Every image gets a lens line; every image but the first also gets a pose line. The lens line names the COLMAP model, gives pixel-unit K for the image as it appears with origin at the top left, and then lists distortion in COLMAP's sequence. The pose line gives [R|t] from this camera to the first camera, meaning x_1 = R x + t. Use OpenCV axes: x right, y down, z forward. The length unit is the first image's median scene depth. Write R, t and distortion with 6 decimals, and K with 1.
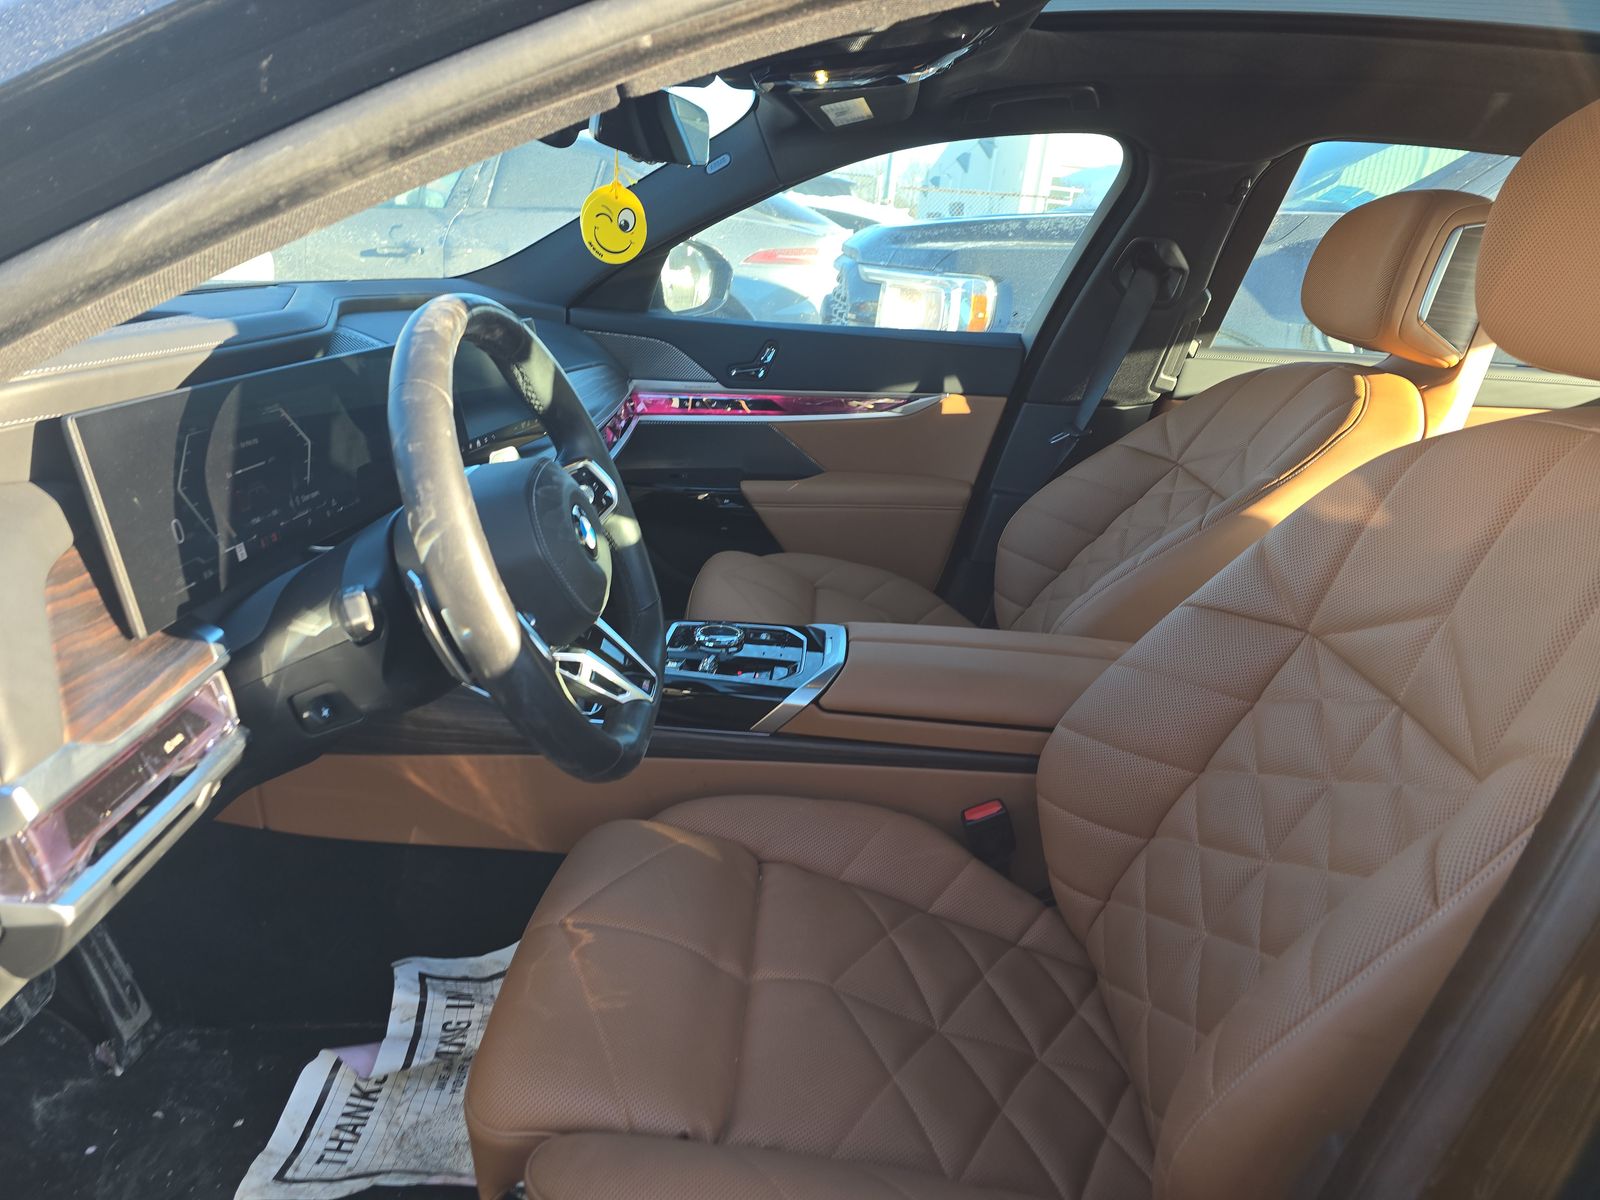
lens RADIAL K [[1083.0, 0, 811.5], [0, 1083.0, 604.4], [0, 0, 1]] dist [0.012948, -0.004792]
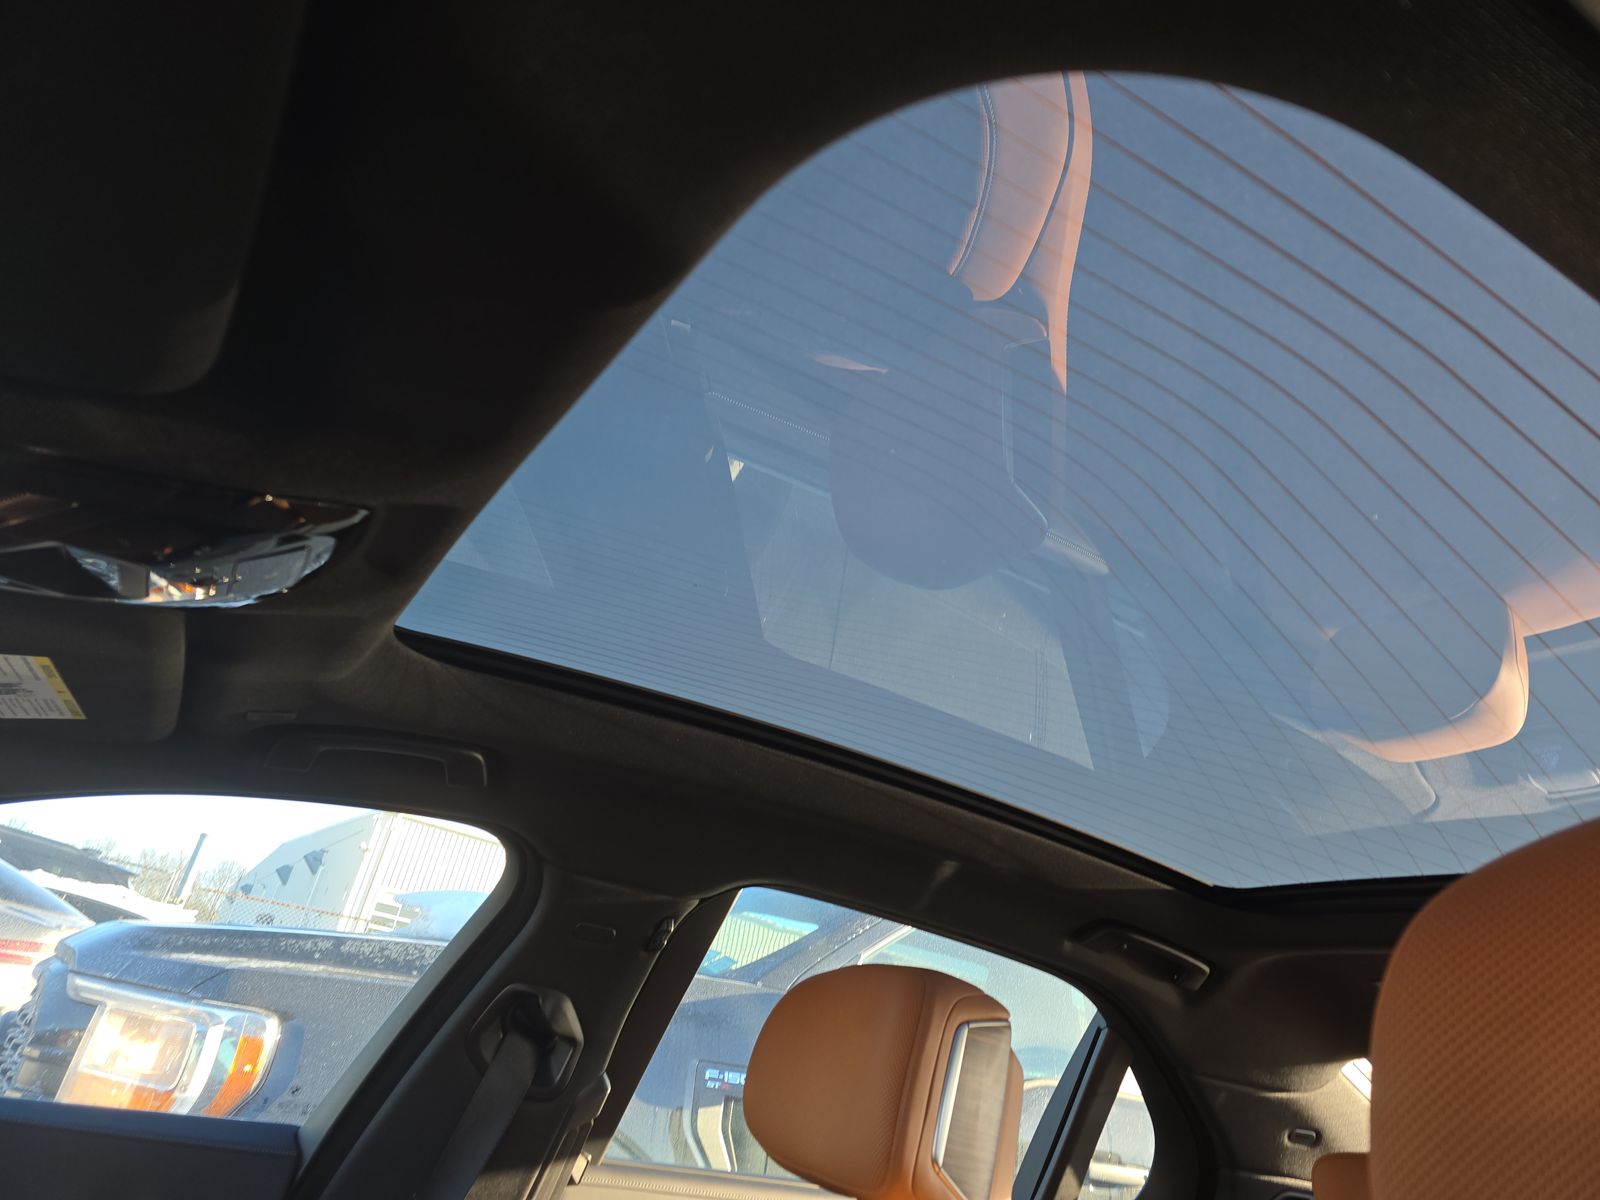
lens RADIAL K [[1083.0, 0, 811.5], [0, 1083.0, 604.4], [0, 0, 1]] dist [0.012948, -0.004792]
pose [[0.831467, 0.277543, 0.481283, 0.041324], [0.073412, 0.803797, -0.590356, -0.072174], [-0.550703, 0.526194, 0.647955, 0.210998]]
